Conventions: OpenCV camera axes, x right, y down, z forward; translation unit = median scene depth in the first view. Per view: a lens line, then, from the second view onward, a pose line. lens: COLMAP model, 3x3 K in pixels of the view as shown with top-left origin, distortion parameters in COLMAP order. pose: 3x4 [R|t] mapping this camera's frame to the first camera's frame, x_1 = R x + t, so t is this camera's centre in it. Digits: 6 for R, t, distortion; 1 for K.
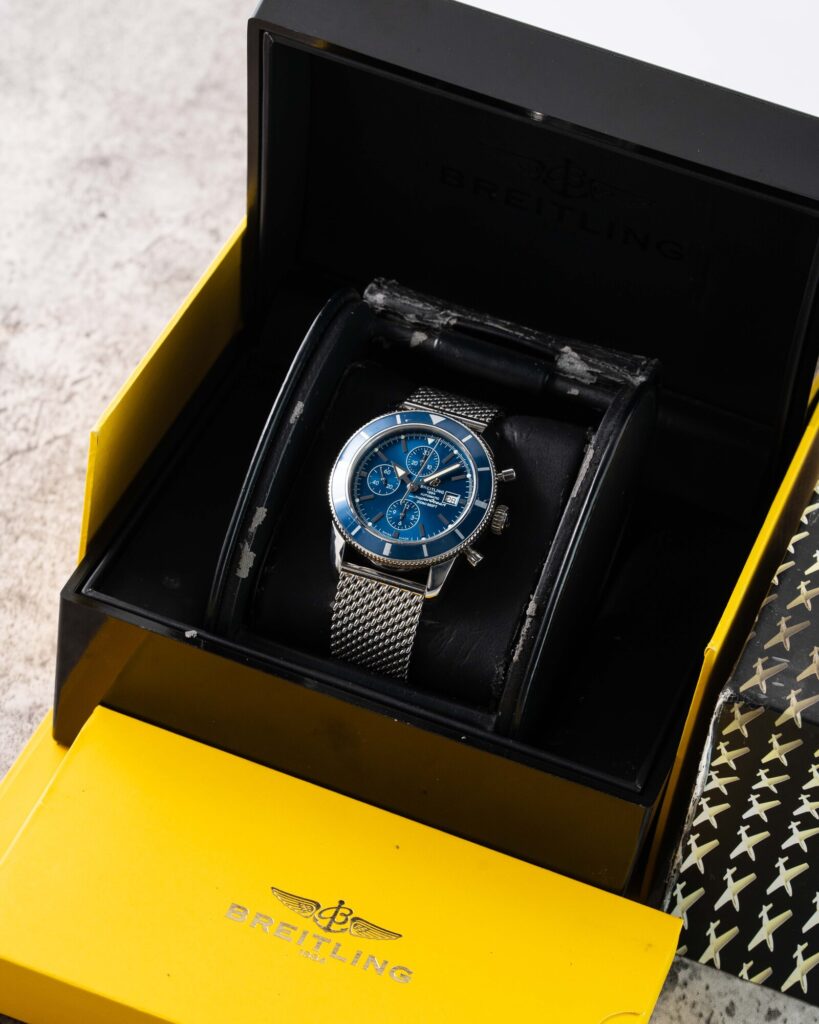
lens RADIAL K [[4423.8, 0, 409.5], [0, 4423.8, 512.0], [0, 0, 1]] dist [0.216334, 3.495589]
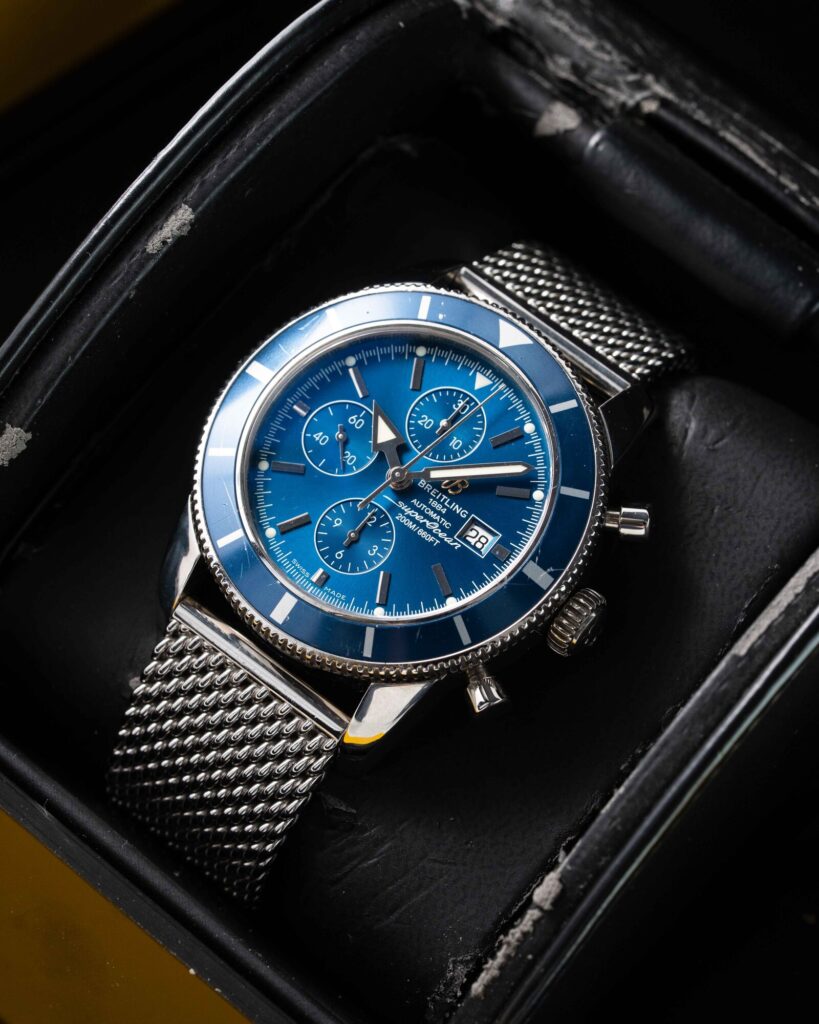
lens RADIAL K [[4423.8, 0, 409.5], [0, 4423.8, 512.0], [0, 0, 1]] dist [0.216334, 3.495589]
pose [[0.943688, 0.315706, -0.098910, 0.043021], [-0.305337, 0.946215, 0.106992, -0.046708], [0.127369, -0.070766, 0.989328, 0.593755]]
